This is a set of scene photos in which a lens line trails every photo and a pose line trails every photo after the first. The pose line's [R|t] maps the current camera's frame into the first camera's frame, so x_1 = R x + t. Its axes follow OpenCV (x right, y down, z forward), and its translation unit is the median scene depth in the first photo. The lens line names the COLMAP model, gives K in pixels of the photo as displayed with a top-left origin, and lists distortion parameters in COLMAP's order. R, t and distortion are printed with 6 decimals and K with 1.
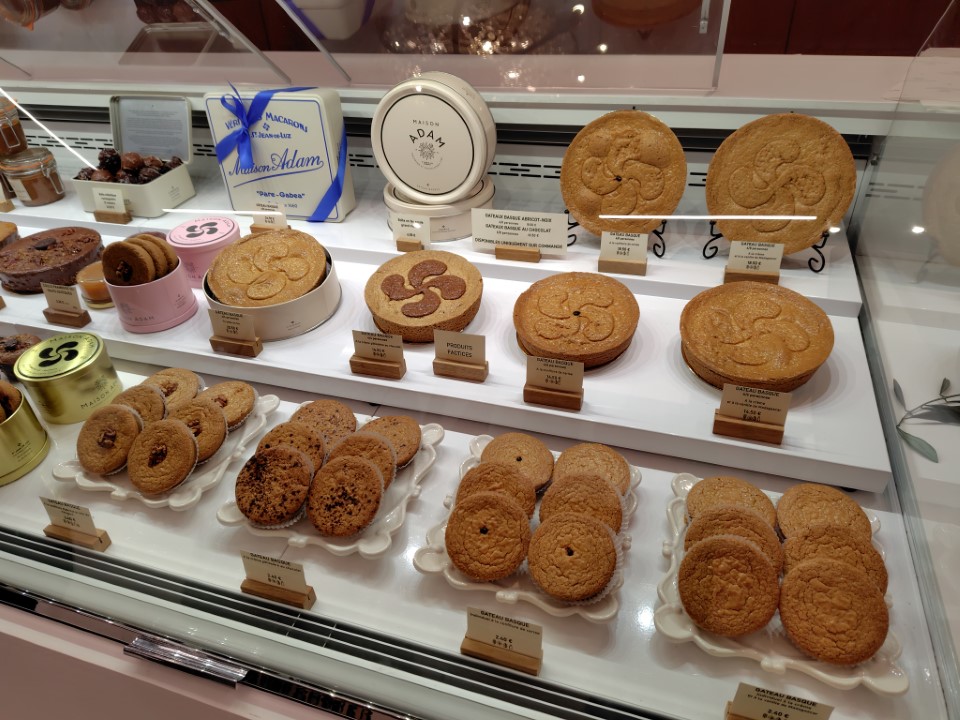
lens RADIAL K [[674.2, 0, 483.3], [0, 674.2, 354.0], [0, 0, 1]] dist [0.031003, -0.035798]
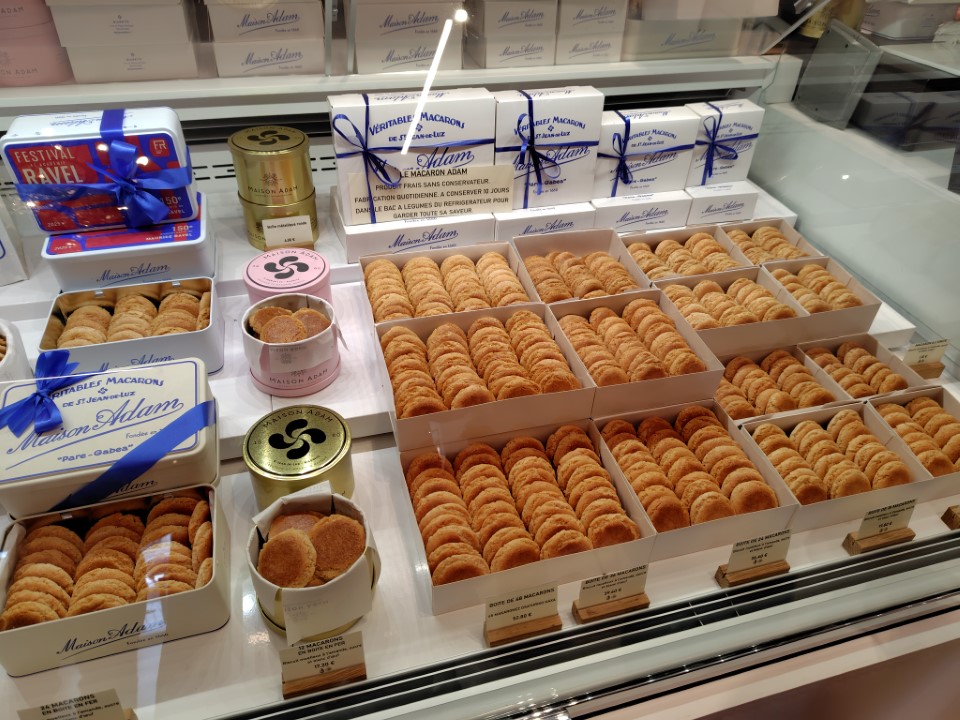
lens RADIAL K [[674.2, 0, 483.3], [0, 674.2, 354.0], [0, 0, 1]] dist [0.031003, -0.035798]
pose [[0.826430, -0.278447, 0.489368, -0.206082], [0.269474, 0.958751, 0.090444, -0.030758], [-0.494366, 0.057127, 0.867375, 0.061790]]
